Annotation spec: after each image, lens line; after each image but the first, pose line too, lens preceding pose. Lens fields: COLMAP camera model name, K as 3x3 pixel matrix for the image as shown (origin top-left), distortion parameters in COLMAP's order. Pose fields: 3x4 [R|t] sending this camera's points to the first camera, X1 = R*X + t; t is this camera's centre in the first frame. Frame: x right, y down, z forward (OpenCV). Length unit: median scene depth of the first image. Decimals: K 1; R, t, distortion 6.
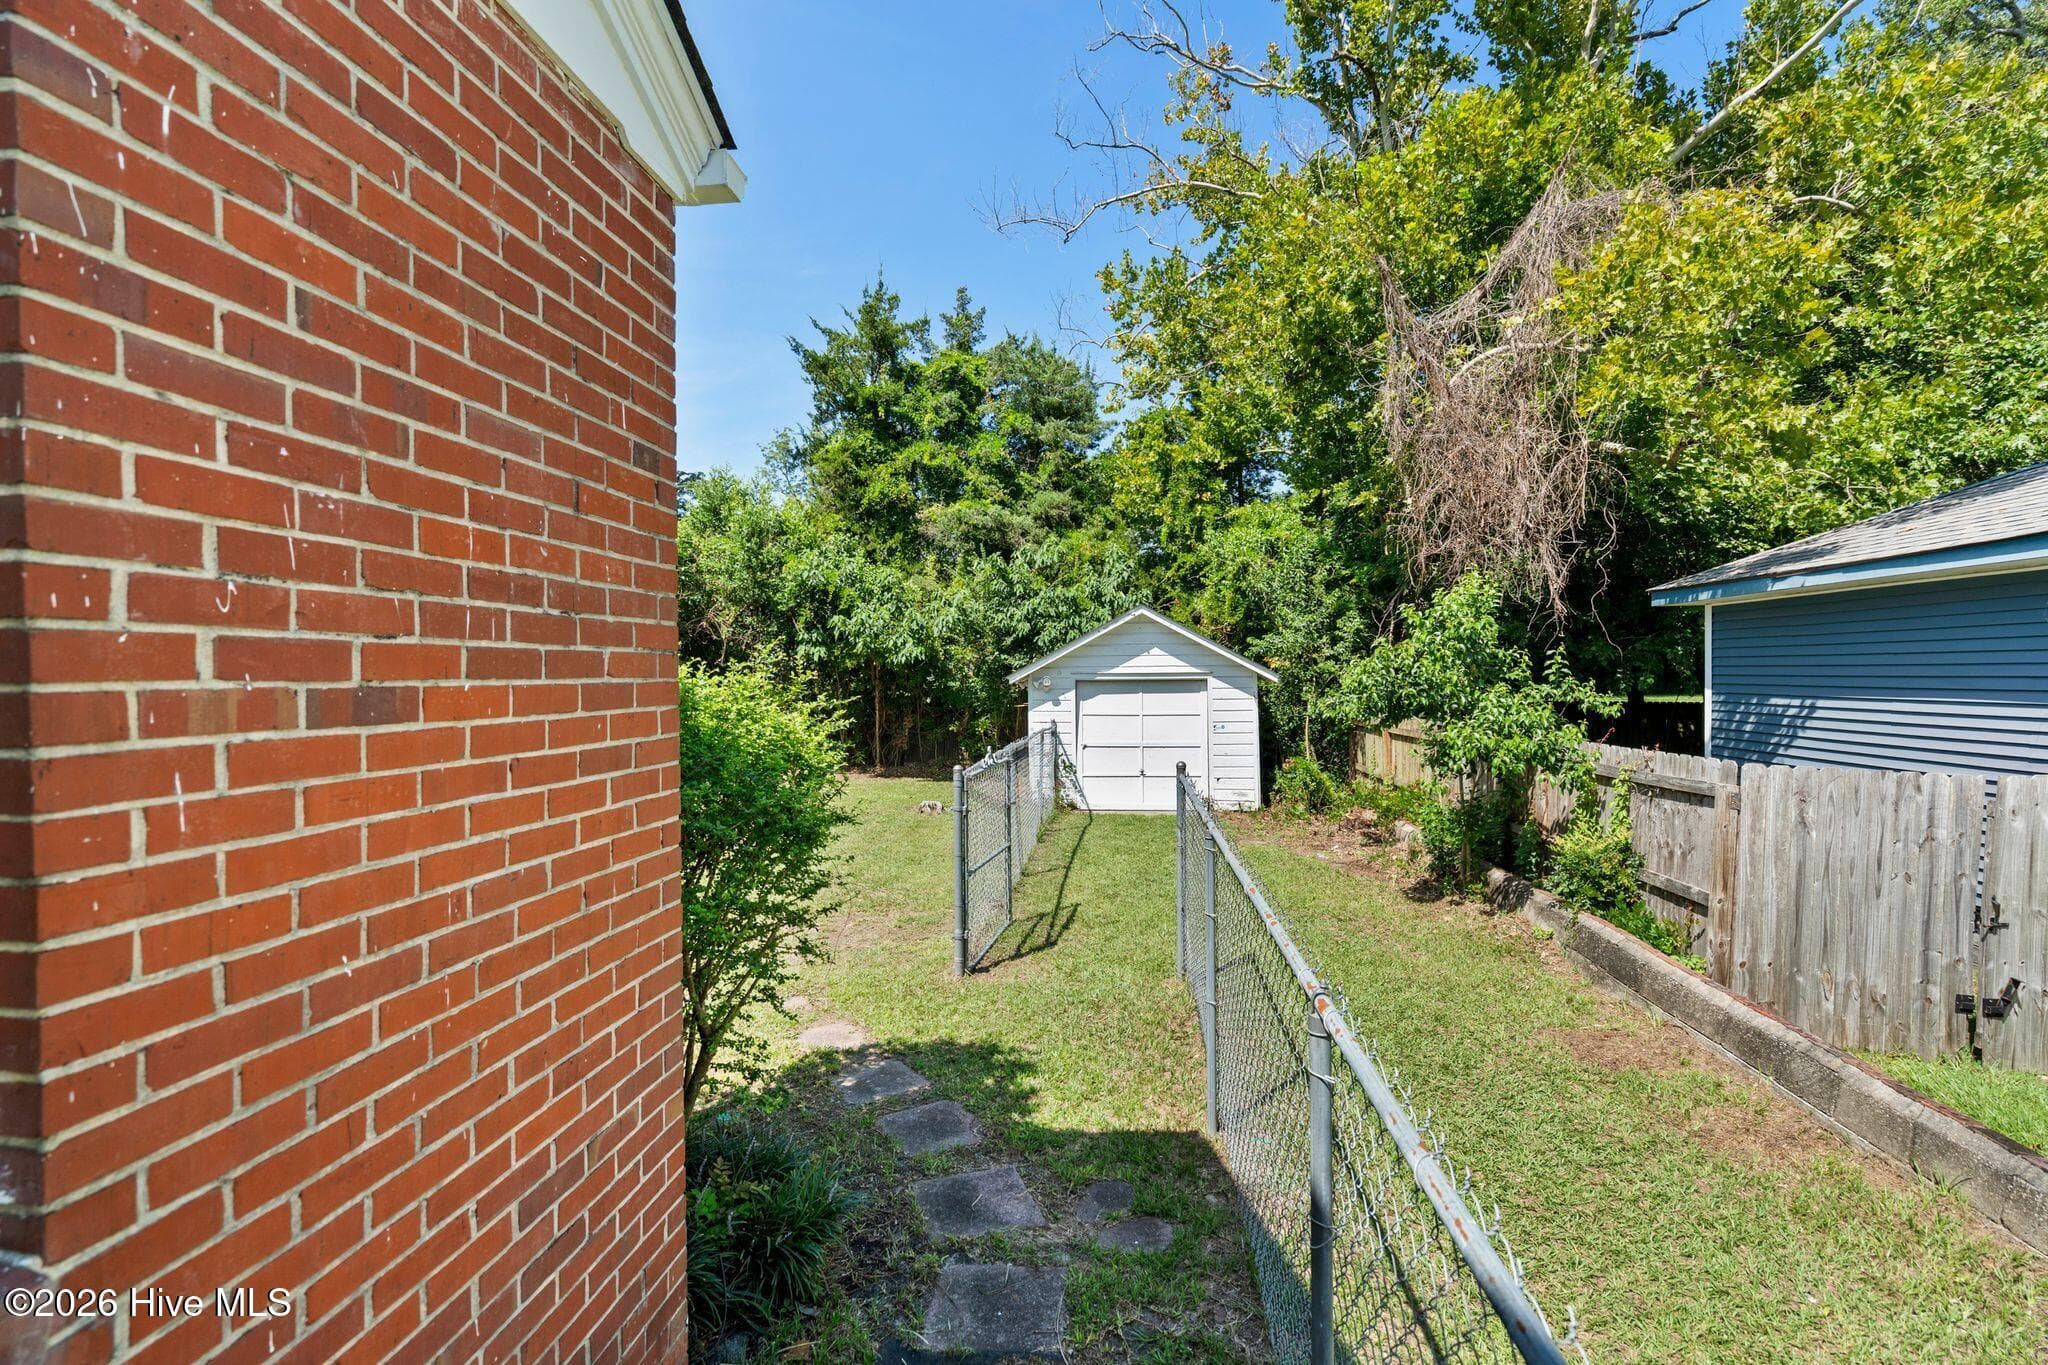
lens RADIAL K [[931.4, 0, 1024.0], [0, 931.4, 671.8], [0, 0, 1]] dist [0.000699, 0.000867]
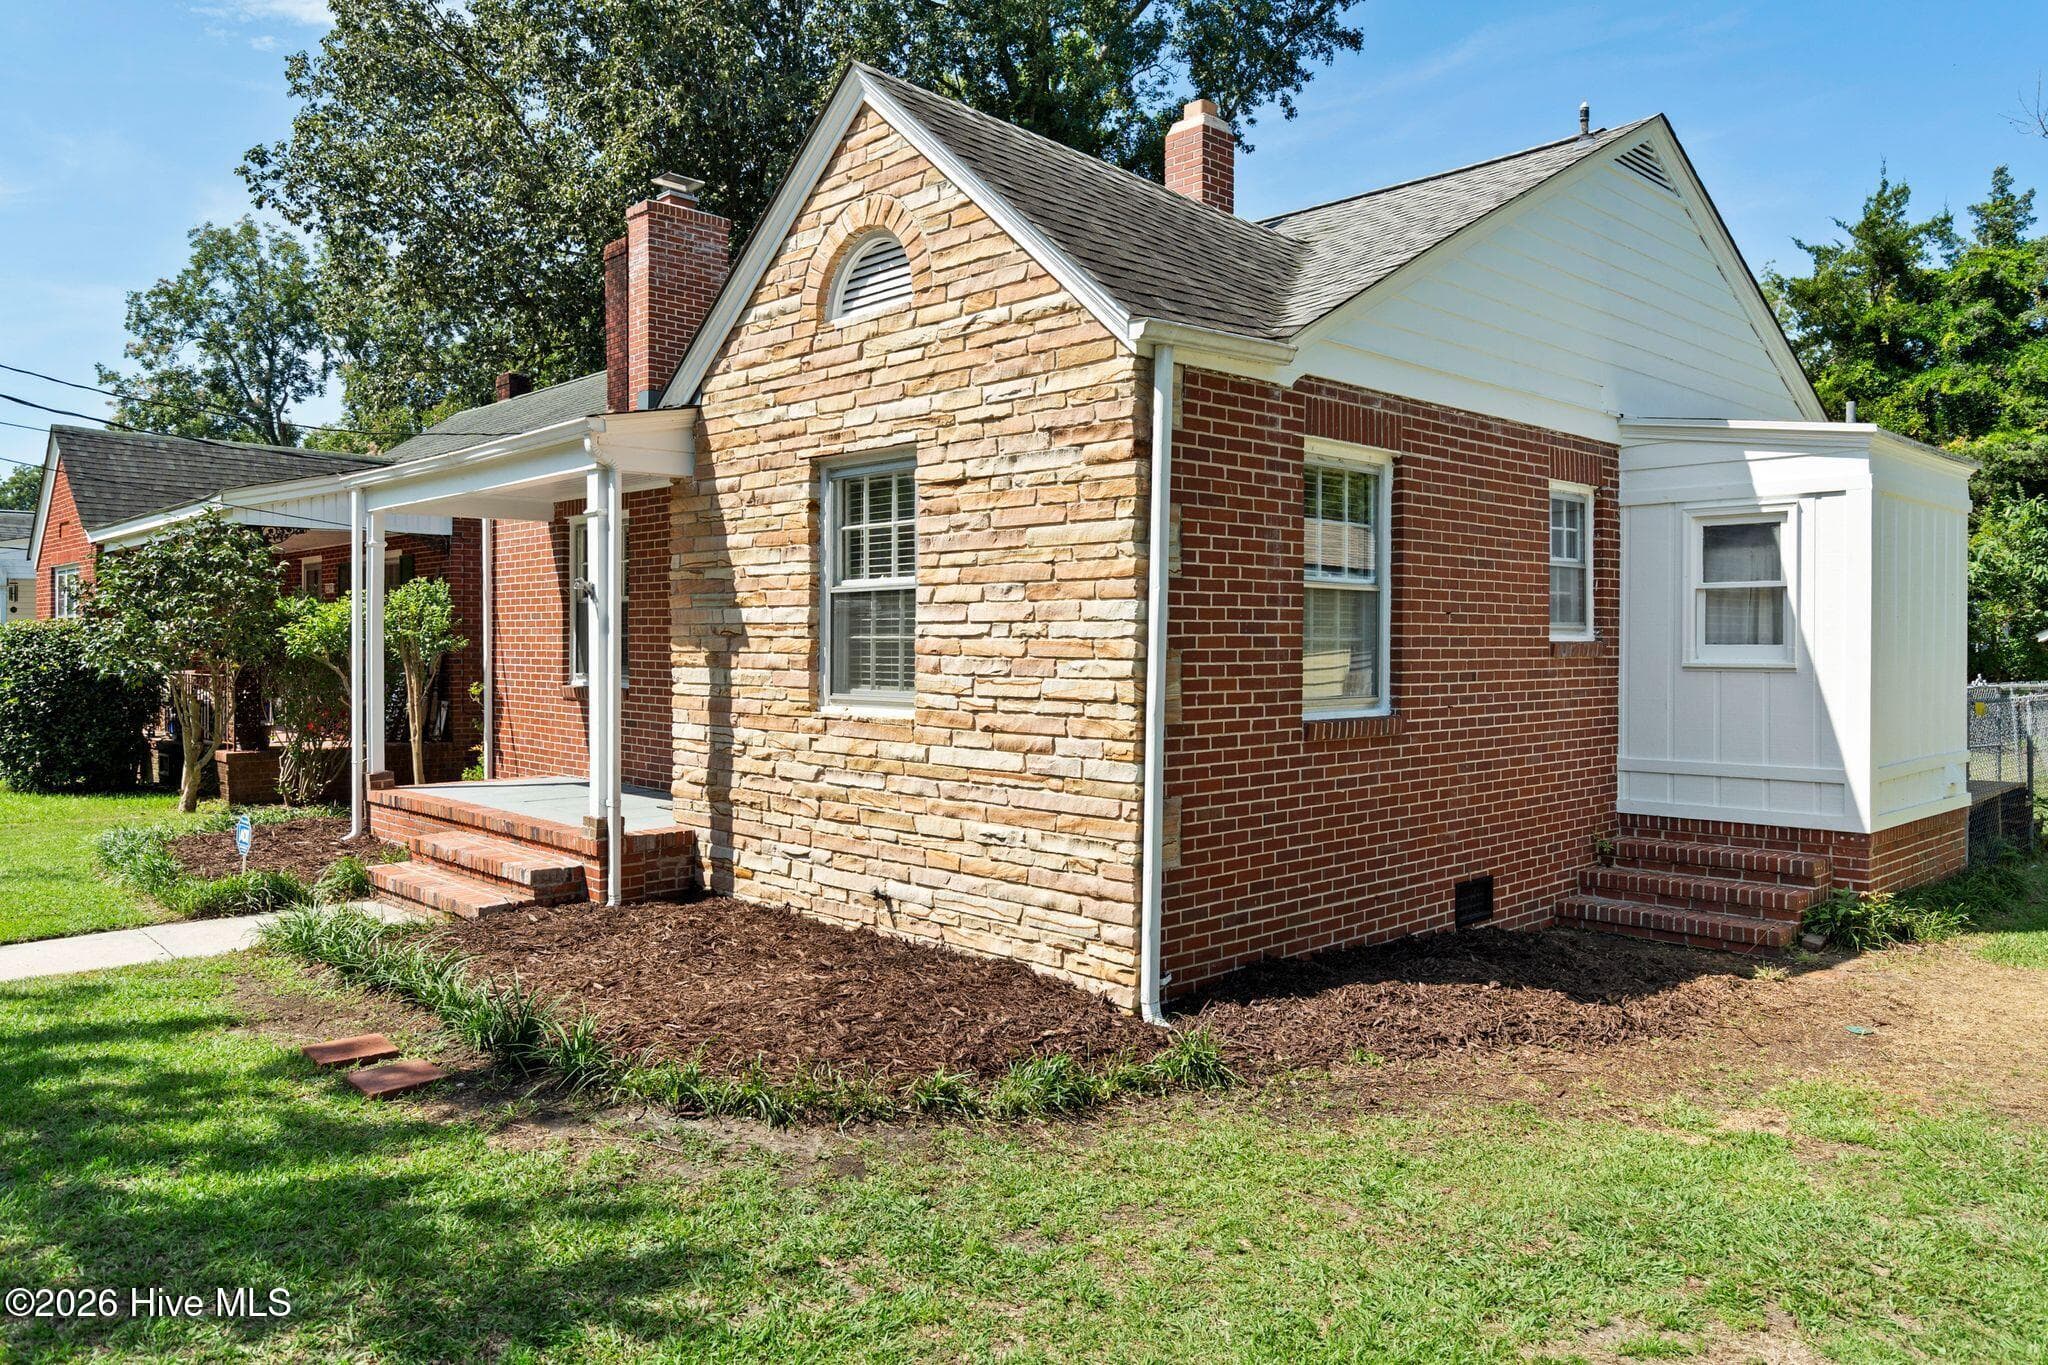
lens RADIAL K [[1432.4, 0, 983.2], [0, 1432.4, 656.3], [0, 0, 1]] dist [0.003830, -0.001839]
pose [[0.762566, 0.007927, -0.646862, 0.084628], [-0.001690, 0.999946, 0.010262, 0.011715], [0.646909, -0.006732, 0.762538, -0.655069]]
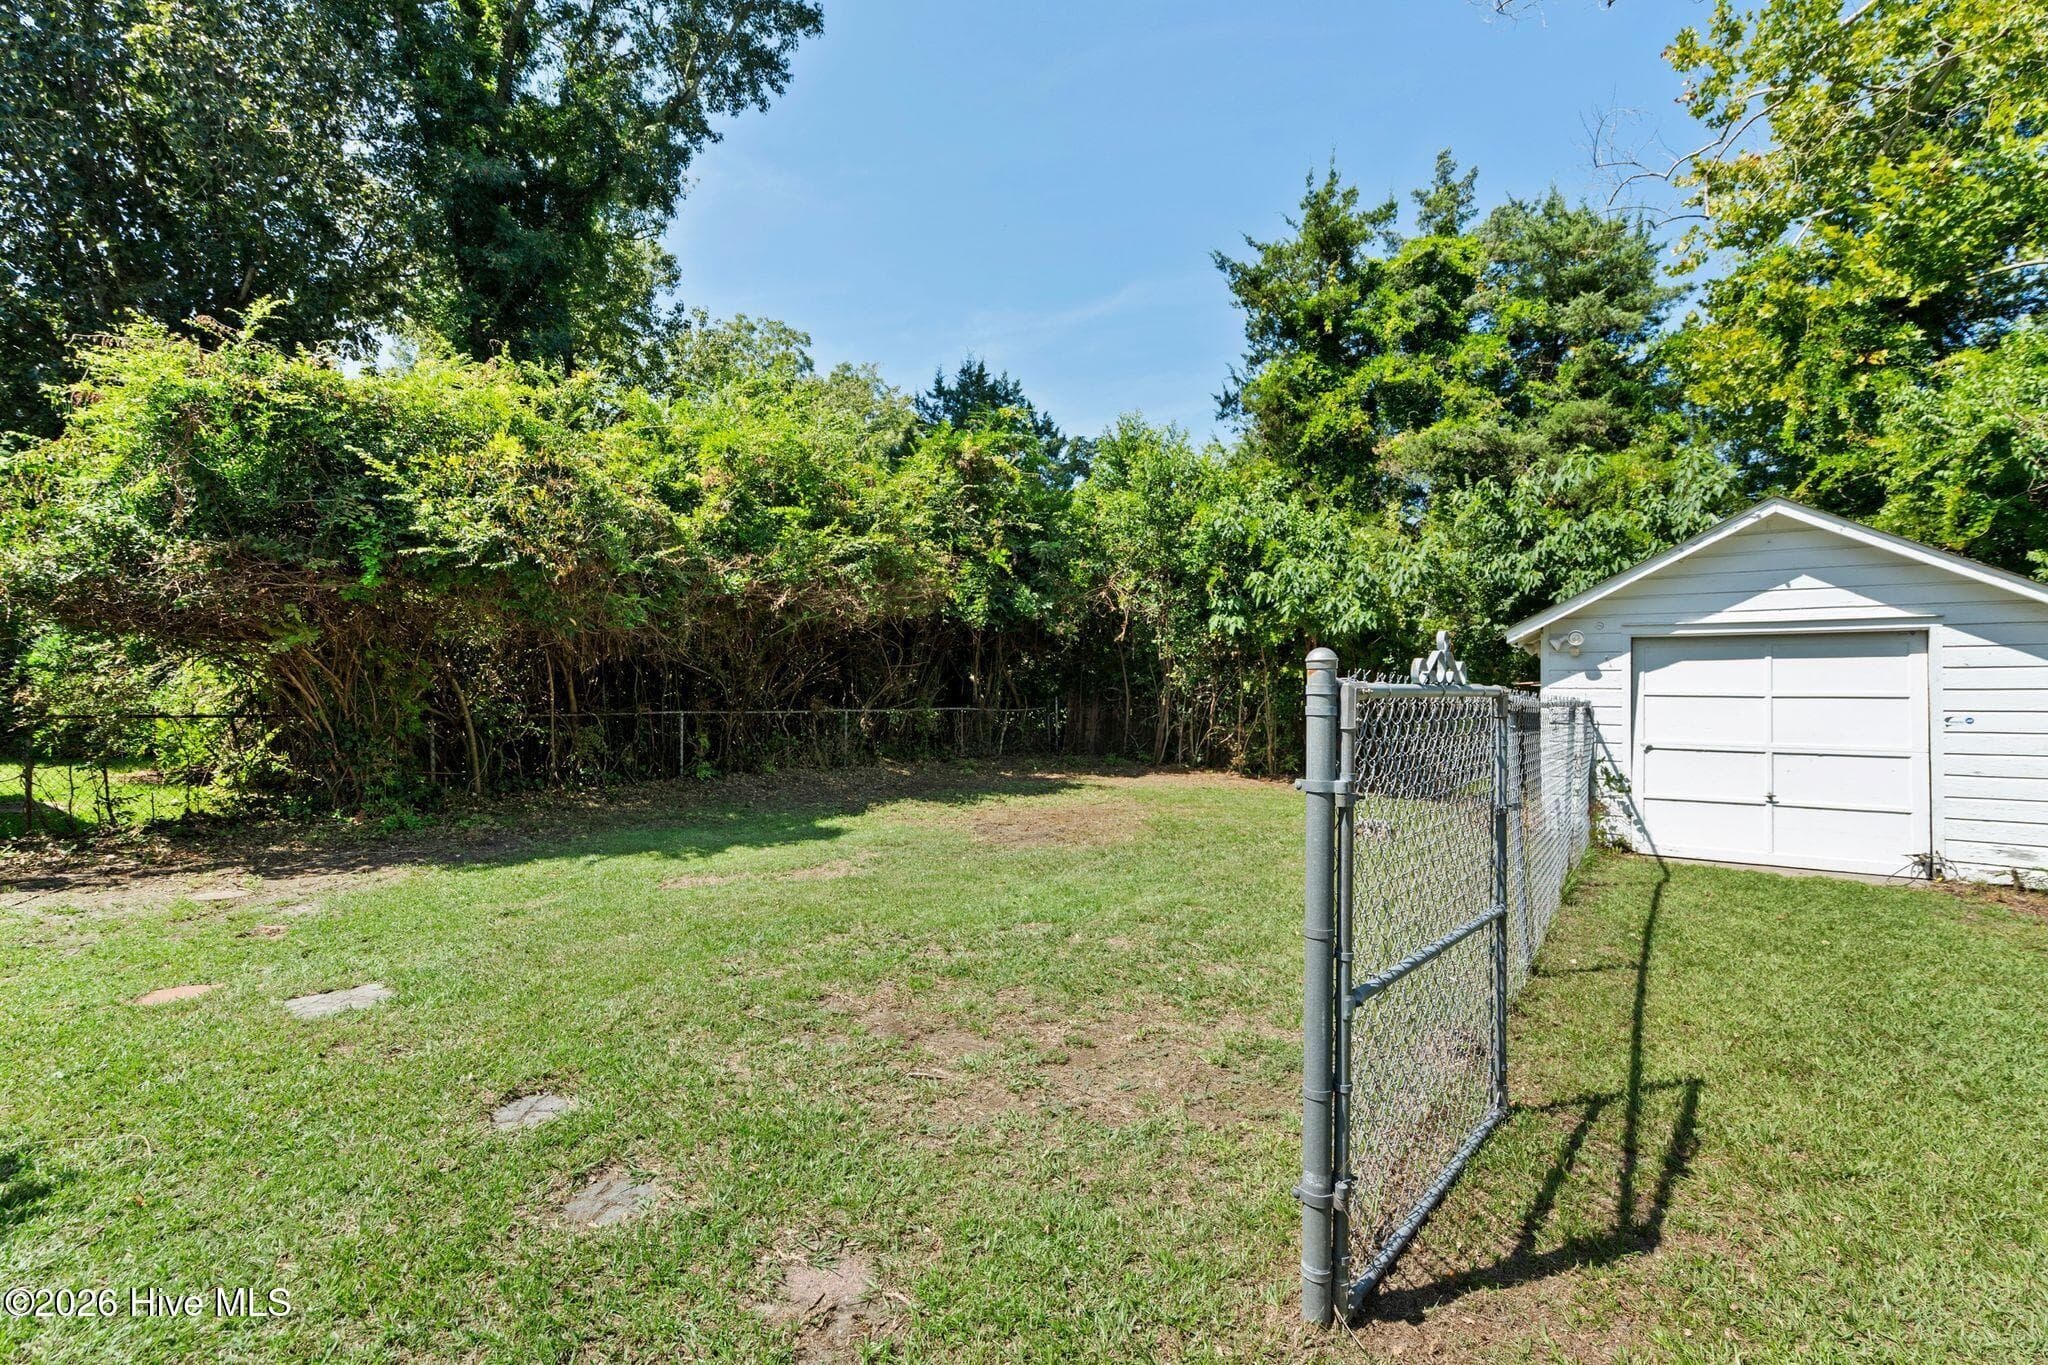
lens RADIAL K [[931.4, 0, 1023.7], [0, 931.4, 686.3], [0, 0, 1]] dist [0.000699, 0.000867]
pose [[0.879938, 0.010970, -0.474961, -0.002723], [-0.014460, 0.999889, -0.003695, 0.035131], [0.474868, 0.010120, 0.879999, 0.206184]]
